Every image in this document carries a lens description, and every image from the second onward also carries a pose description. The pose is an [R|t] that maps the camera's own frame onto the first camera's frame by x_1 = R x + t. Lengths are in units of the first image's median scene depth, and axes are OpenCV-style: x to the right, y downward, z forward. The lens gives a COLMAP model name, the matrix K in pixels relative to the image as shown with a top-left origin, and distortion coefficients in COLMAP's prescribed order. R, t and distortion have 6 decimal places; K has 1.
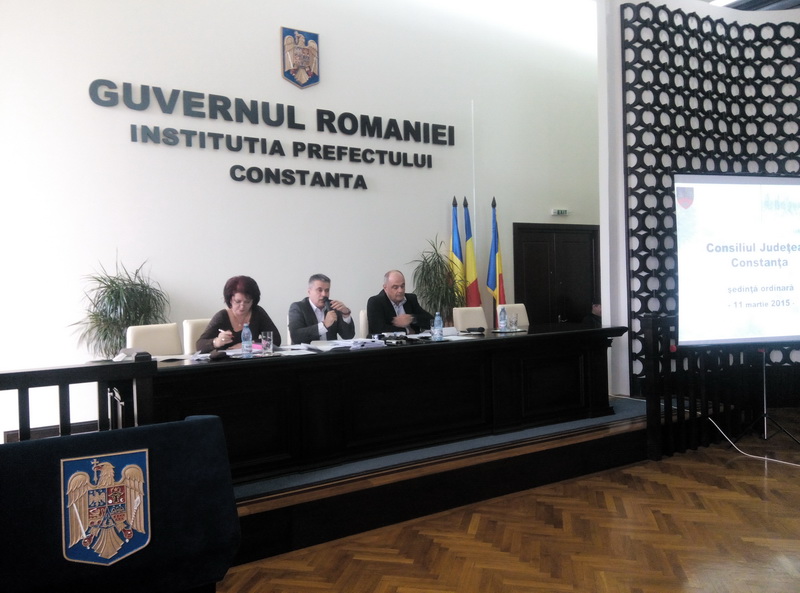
lens RADIAL K [[638.2, 0, 400.0], [0, 638.2, 296.5], [0, 0, 1]] dist [0.093684, -0.118700]
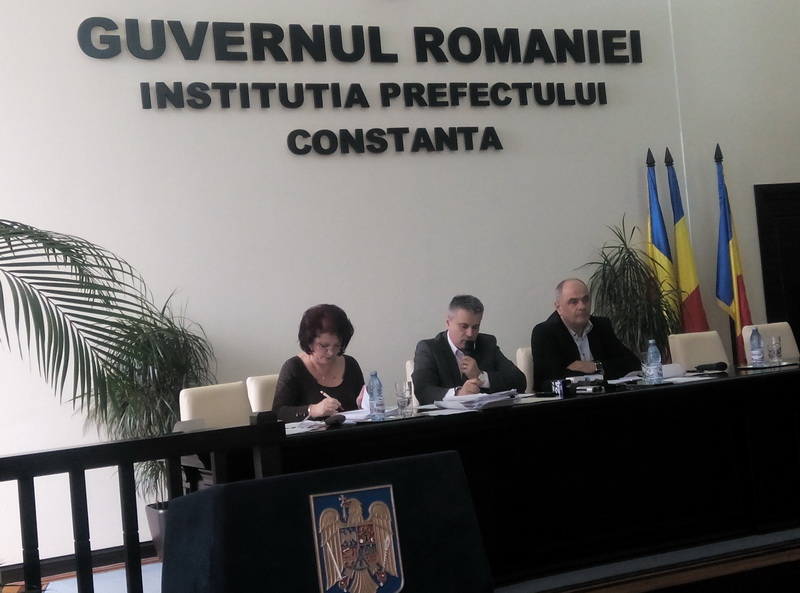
lens RADIAL K [[1282.3, 0, 399.5], [0, 1282.3, 288.6], [0, 0, 1]] dist [-0.024775, 0.748427]
pose [[0.993890, -0.068029, -0.086920, -0.055569], [0.064117, 0.996833, -0.047038, 0.013233], [0.089845, 0.041178, 0.995104, -0.209760]]
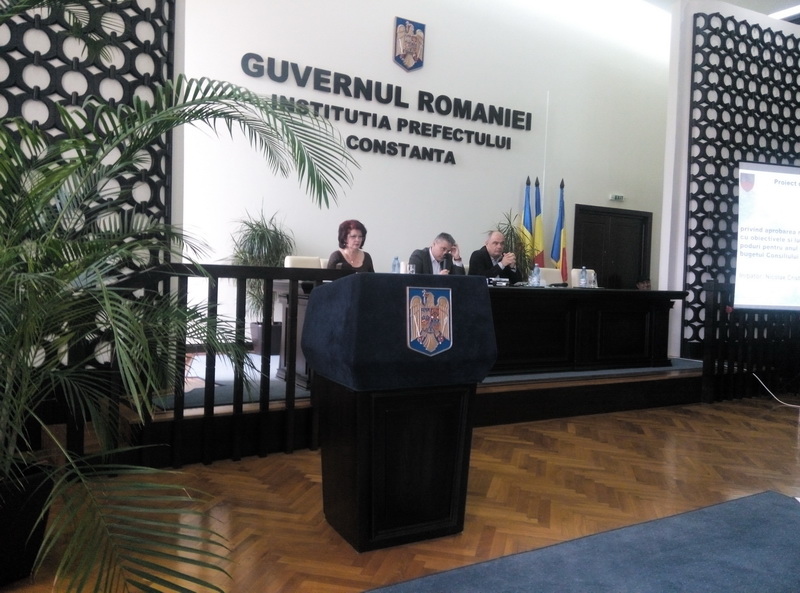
lens RADIAL K [[638.2, 0, 400.0], [0, 638.2, 296.5], [0, 0, 1]] dist [0.093684, -0.118700]
pose [[0.998117, 0.060720, -0.008741, -0.134501], [-0.060647, 0.998125, 0.008294, 0.067294], [0.009228, -0.007748, 0.999927, -0.147504]]
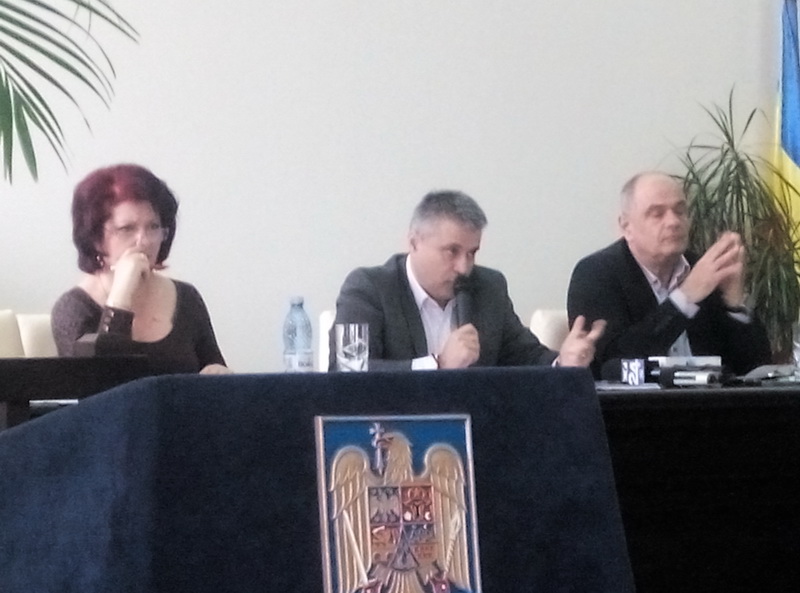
lens RADIAL K [[2563.2, 0, 400.0], [0, 2563.2, 296.5], [0, 0, 1]] dist [0.001880, -0.575154]
pose [[0.999853, 0.013715, 0.010282, -0.123670], [-0.013247, 0.998933, -0.044249, 0.062892], [-0.010878, 0.044106, 0.998968, -0.218177]]
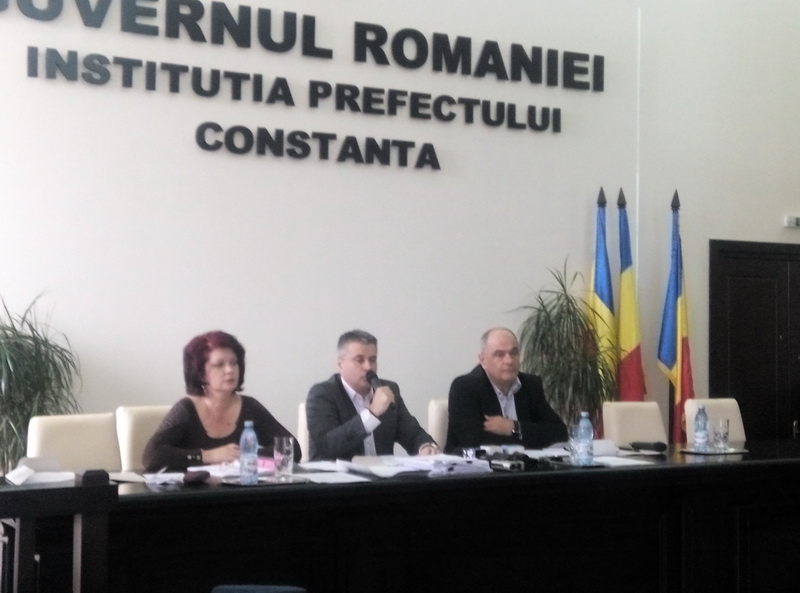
lens RADIAL K [[1294.3, 0, 399.3], [0, 1294.3, 284.5], [0, 0, 1]] dist [-0.033741, 0.769338]
pose [[0.998649, 0.037399, -0.036078, -0.045921], [-0.039418, 0.997598, -0.056964, -0.010619], [0.033861, 0.058309, 0.997724, -0.073999]]
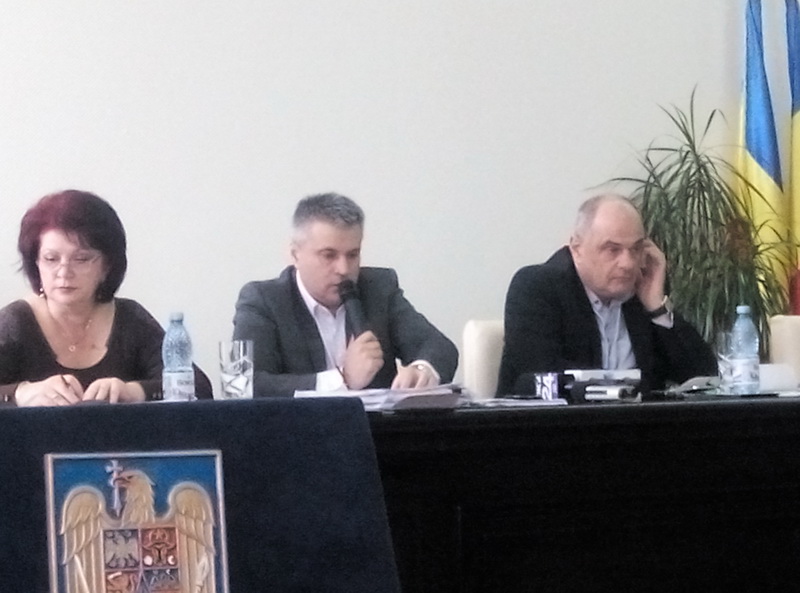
lens RADIAL K [[2563.2, 0, 400.0], [0, 2563.2, 296.5], [0, 0, 1]] dist [0.001880, -0.575154]
pose [[0.999889, 0.005695, -0.013795, -0.067258], [-0.006297, 0.999010, -0.044027, 0.056235], [0.013531, 0.044109, 0.998935, -0.183496]]
